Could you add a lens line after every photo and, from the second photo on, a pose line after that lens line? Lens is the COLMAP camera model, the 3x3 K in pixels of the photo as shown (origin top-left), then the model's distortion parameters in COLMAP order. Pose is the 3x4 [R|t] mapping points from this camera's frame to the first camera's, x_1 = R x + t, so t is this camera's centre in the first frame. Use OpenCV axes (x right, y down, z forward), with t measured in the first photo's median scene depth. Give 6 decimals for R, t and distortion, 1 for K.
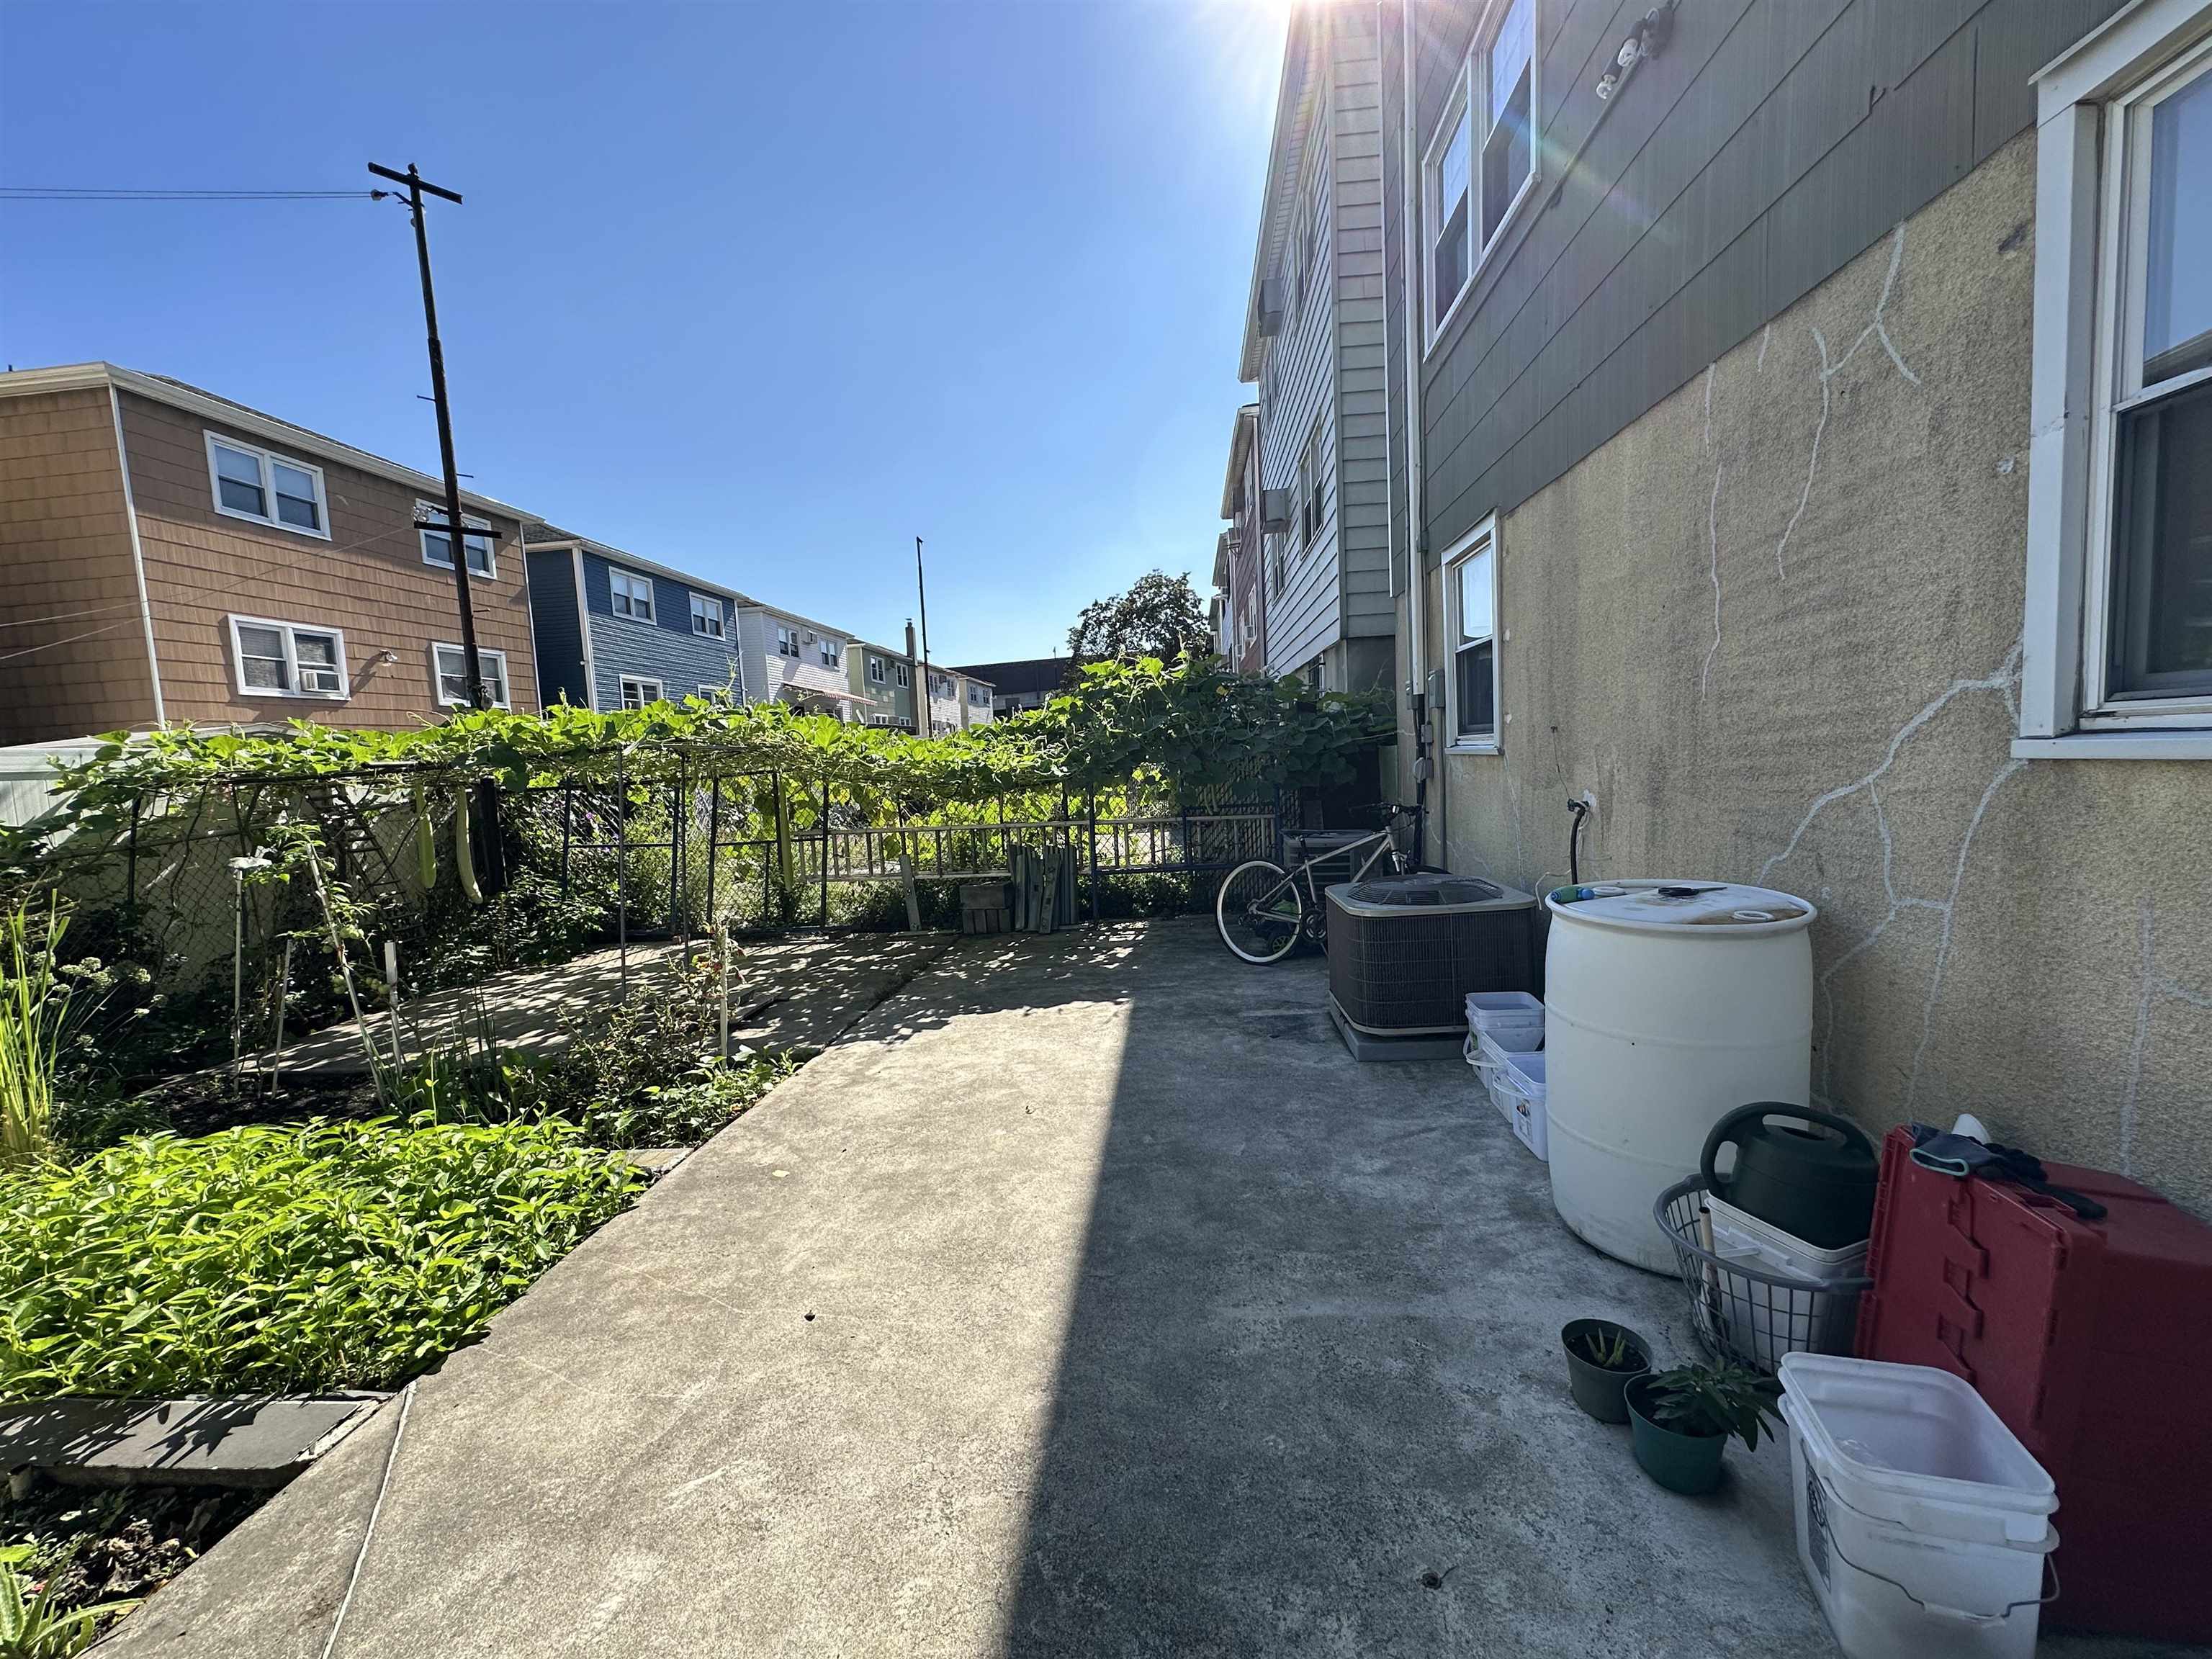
lens RADIAL K [[883.1, 0, 1103.9], [0, 883.1, 833.5], [0, 0, 1]] dist [-0.005420, 0.000676]
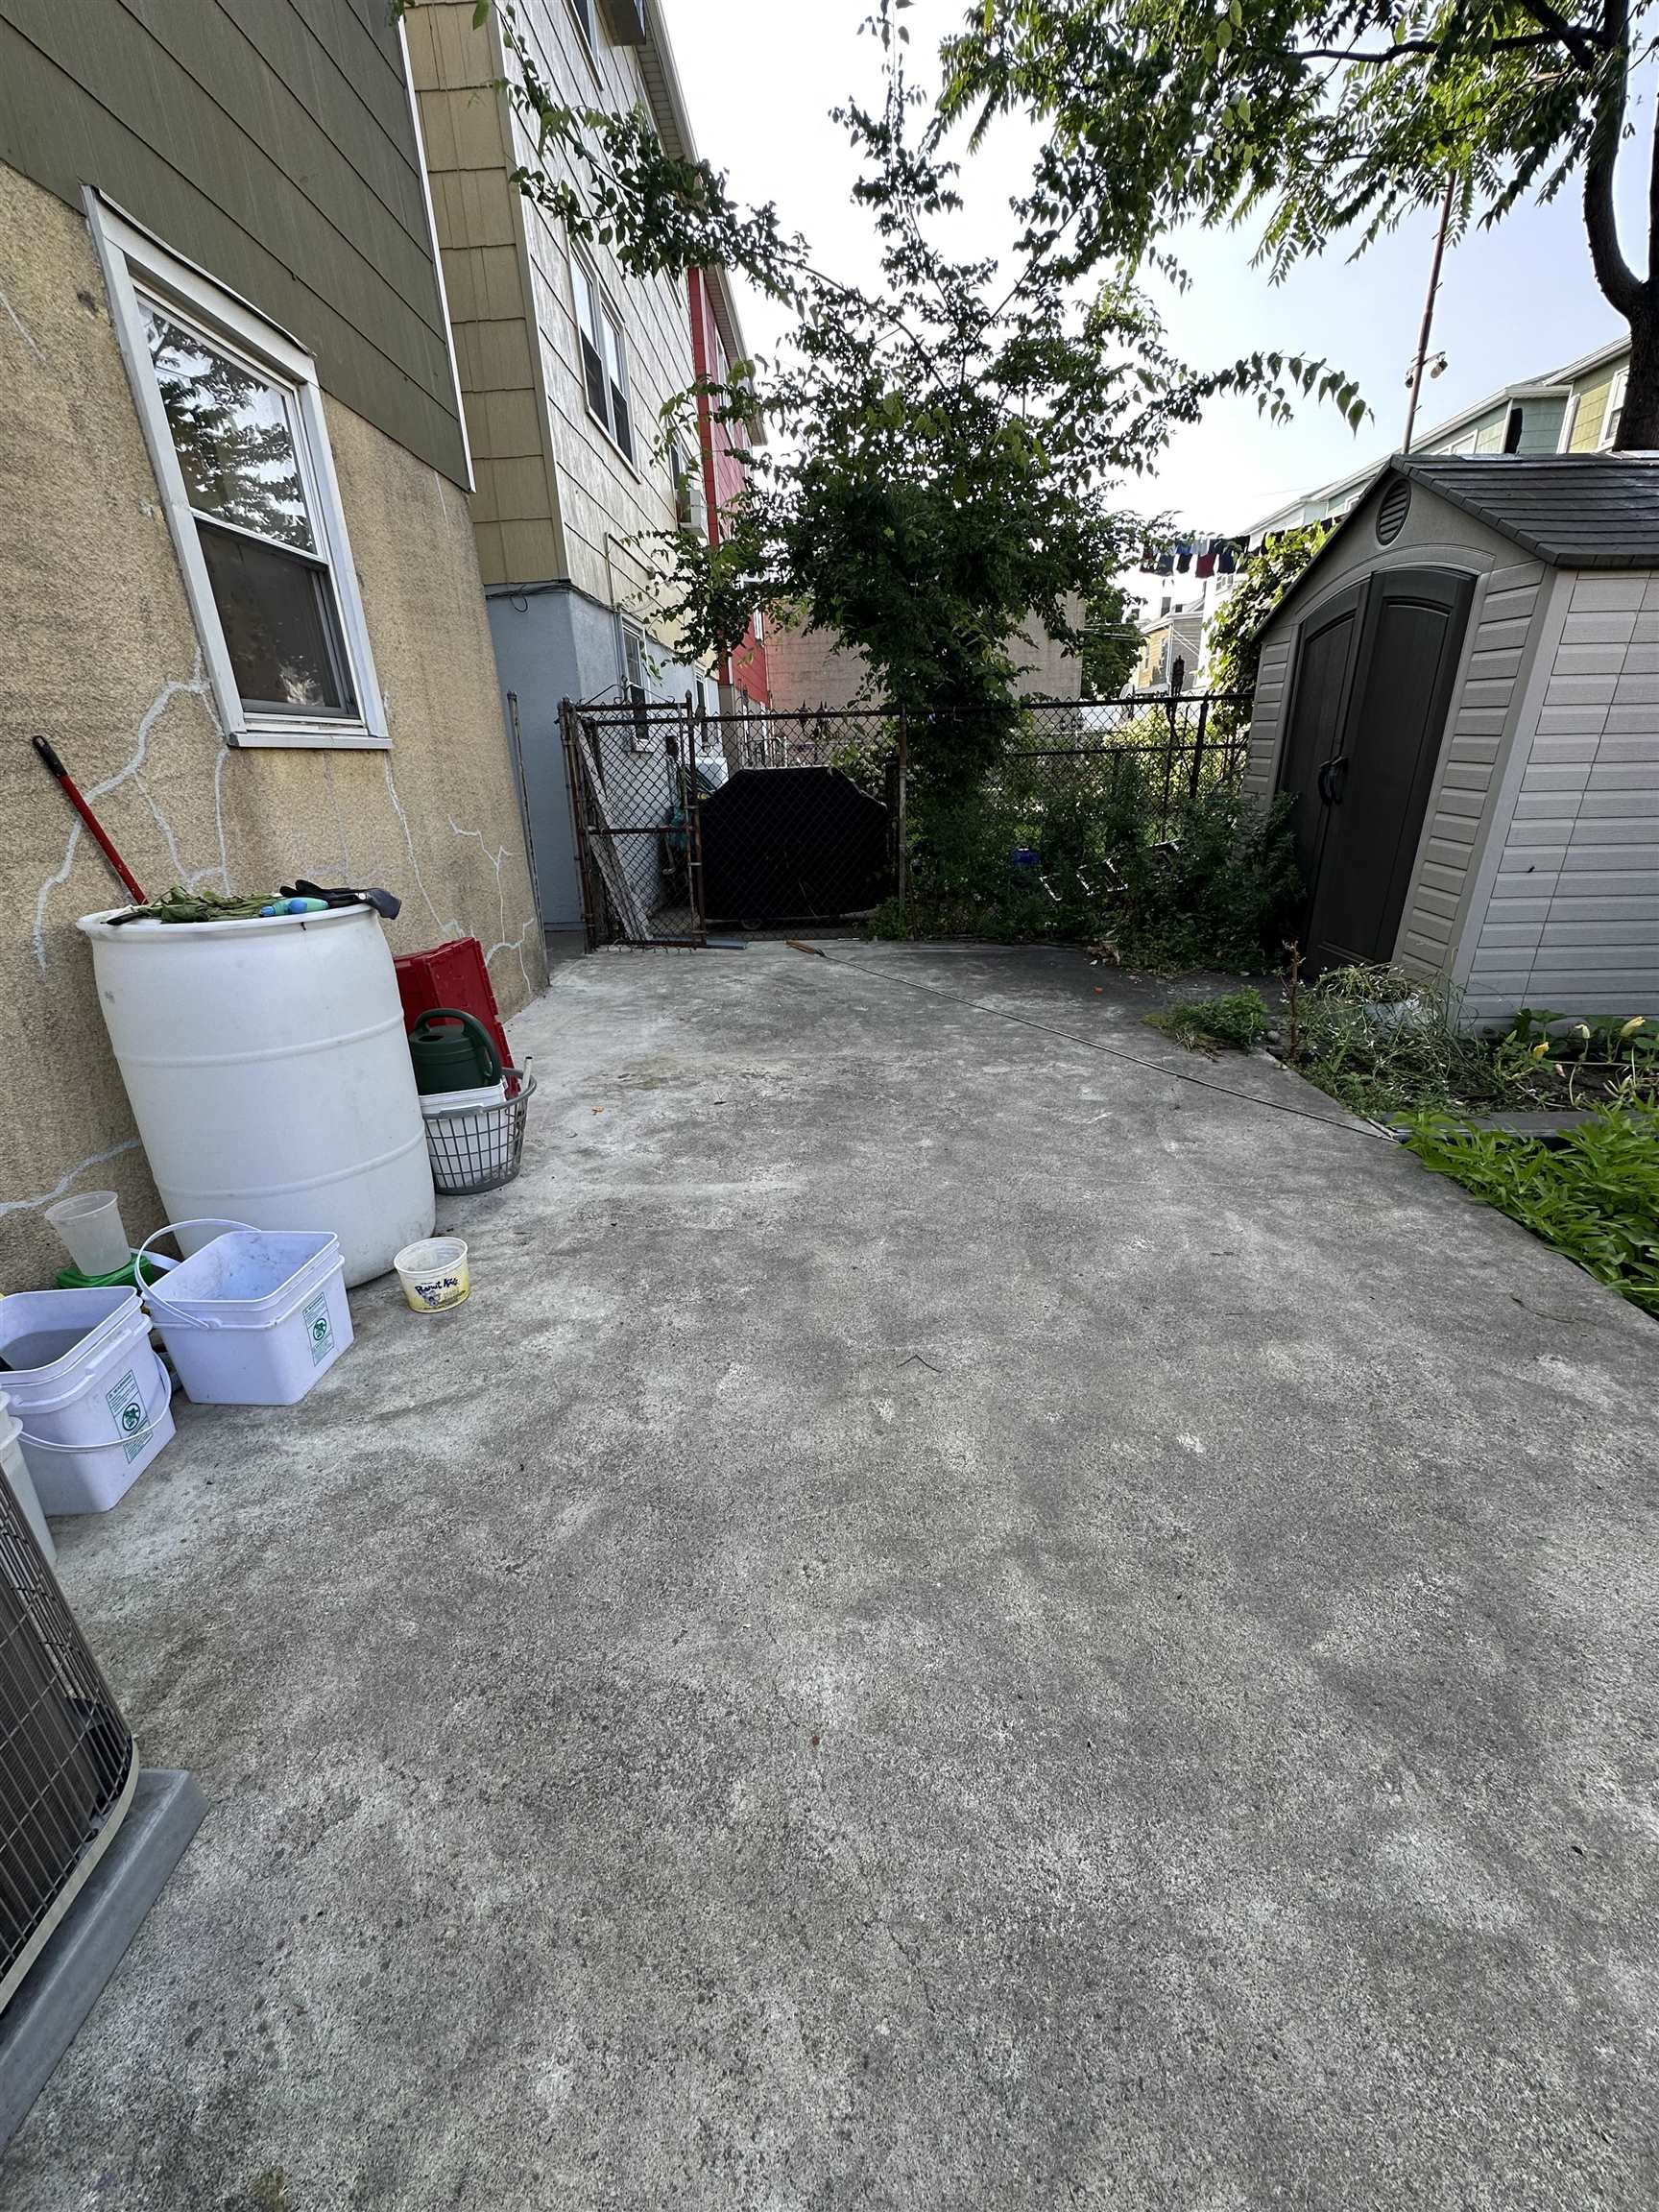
lens RADIAL K [[883.1, 0, 824.9], [0, 883.1, 1105.6], [0, 0, 1]] dist [-0.005420, 0.000676]
pose [[-0.993173, 0.110022, -0.038768, 0.151949], [0.080970, 0.889427, 0.449848, -0.121412], [0.083974, 0.443638, -0.892263, 2.407801]]
